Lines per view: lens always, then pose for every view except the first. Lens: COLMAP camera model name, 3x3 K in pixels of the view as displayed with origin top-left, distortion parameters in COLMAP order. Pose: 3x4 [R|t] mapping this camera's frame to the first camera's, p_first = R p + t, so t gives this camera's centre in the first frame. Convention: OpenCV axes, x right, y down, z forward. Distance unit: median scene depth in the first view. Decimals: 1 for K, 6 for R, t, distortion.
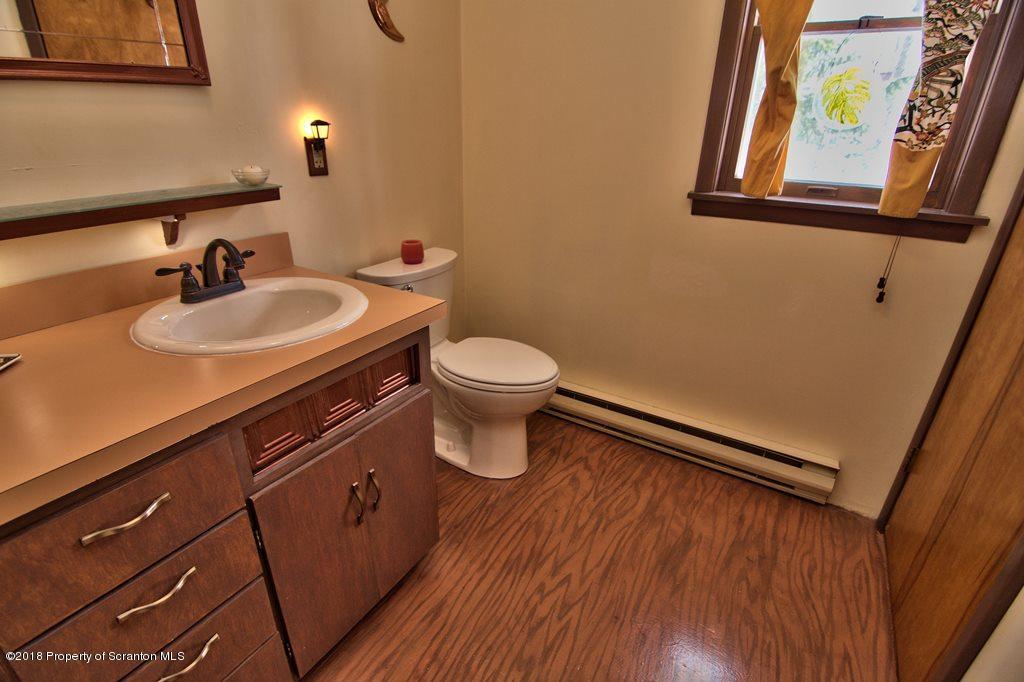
lens RADIAL K [[489.0, 0, 505.8], [0, 489.0, 344.3], [0, 0, 1]] dist [-0.019555, -0.000761]
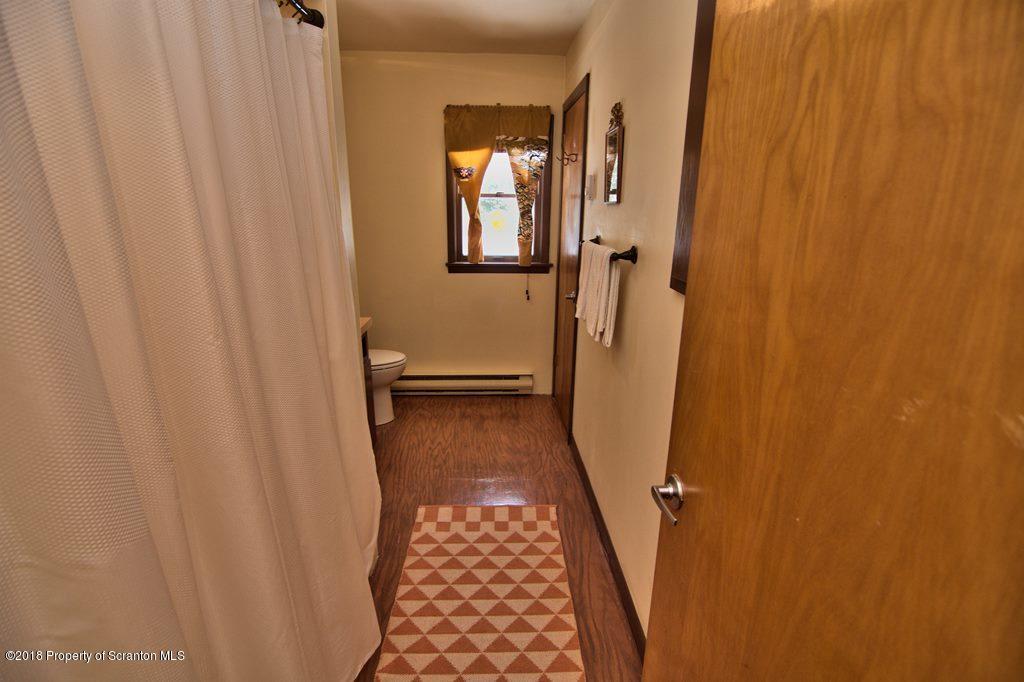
lens RADIAL K [[489.0, 0, 505.8], [0, 489.0, 344.3], [0, 0, 1]] dist [-0.019555, -0.000761]
pose [[0.828025, -0.161245, 0.537005, -0.685078], [0.231223, 0.970723, -0.065055, 0.262195], [-0.510794, 0.178035, 0.841067, -0.980611]]
